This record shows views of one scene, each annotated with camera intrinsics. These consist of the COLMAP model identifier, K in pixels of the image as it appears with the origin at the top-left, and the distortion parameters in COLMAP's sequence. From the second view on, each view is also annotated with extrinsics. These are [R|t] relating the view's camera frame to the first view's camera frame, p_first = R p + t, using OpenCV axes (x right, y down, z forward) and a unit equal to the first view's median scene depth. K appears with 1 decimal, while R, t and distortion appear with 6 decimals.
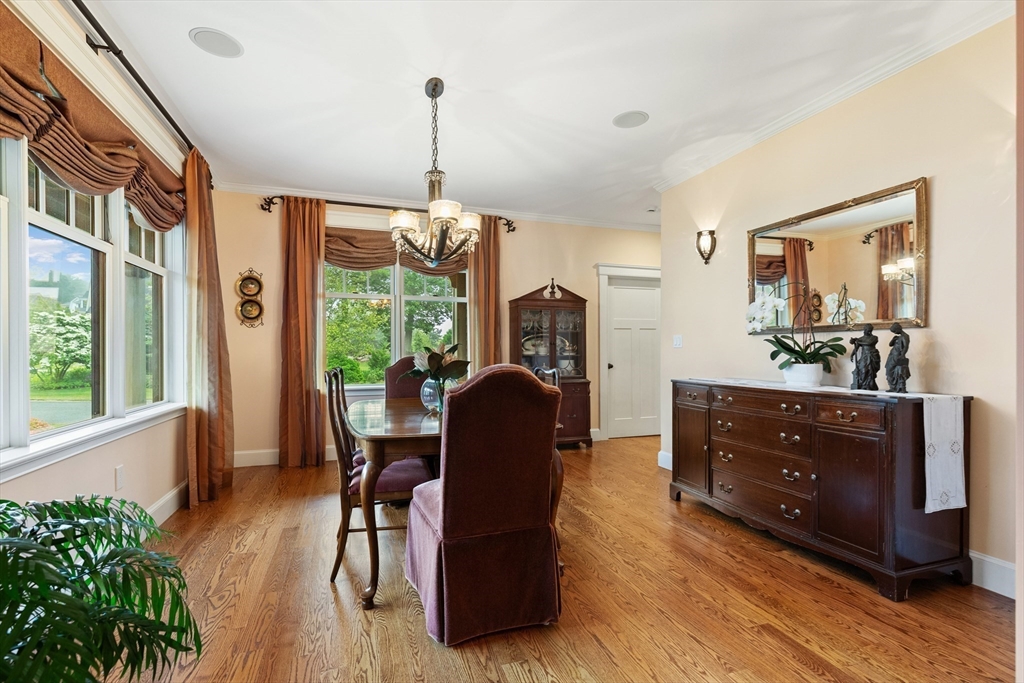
lens RADIAL K [[465.9, 0, 512.0], [0, 465.9, 341.5], [0, 0, 1]] dist [0.003859, 0.000345]
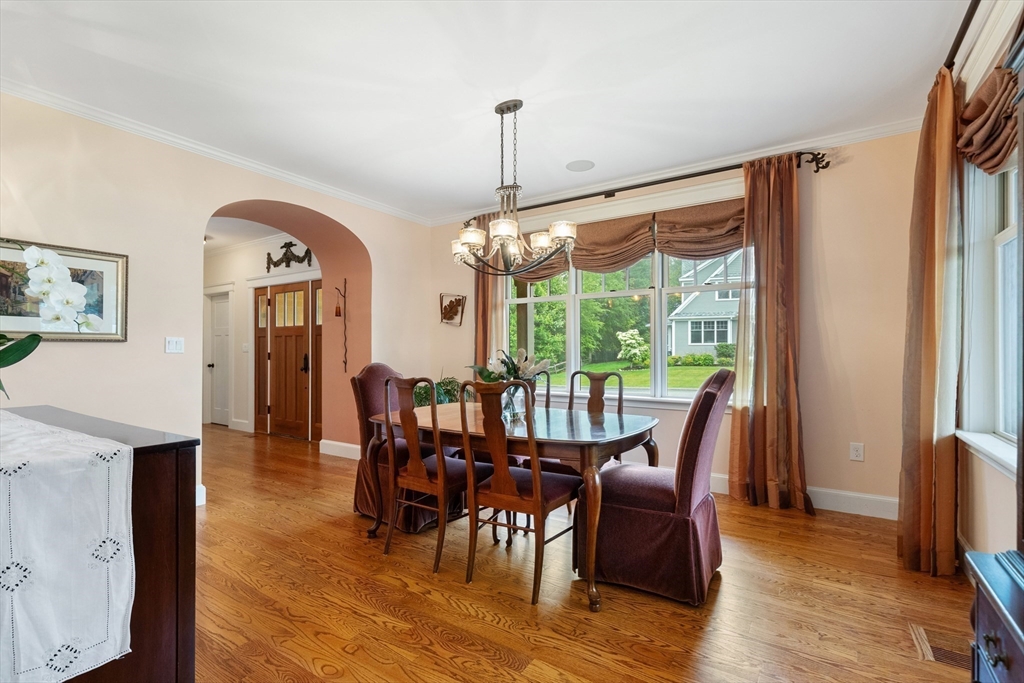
lens RADIAL K [[465.9, 0, 512.0], [0, 465.9, 341.5], [0, 0, 1]] dist [0.003859, 0.000345]
pose [[-0.790469, -0.013245, -0.612358, 0.451057], [0.007776, 0.999469, -0.031656, 0.014662], [0.612452, -0.029785, -0.789946, 1.755888]]
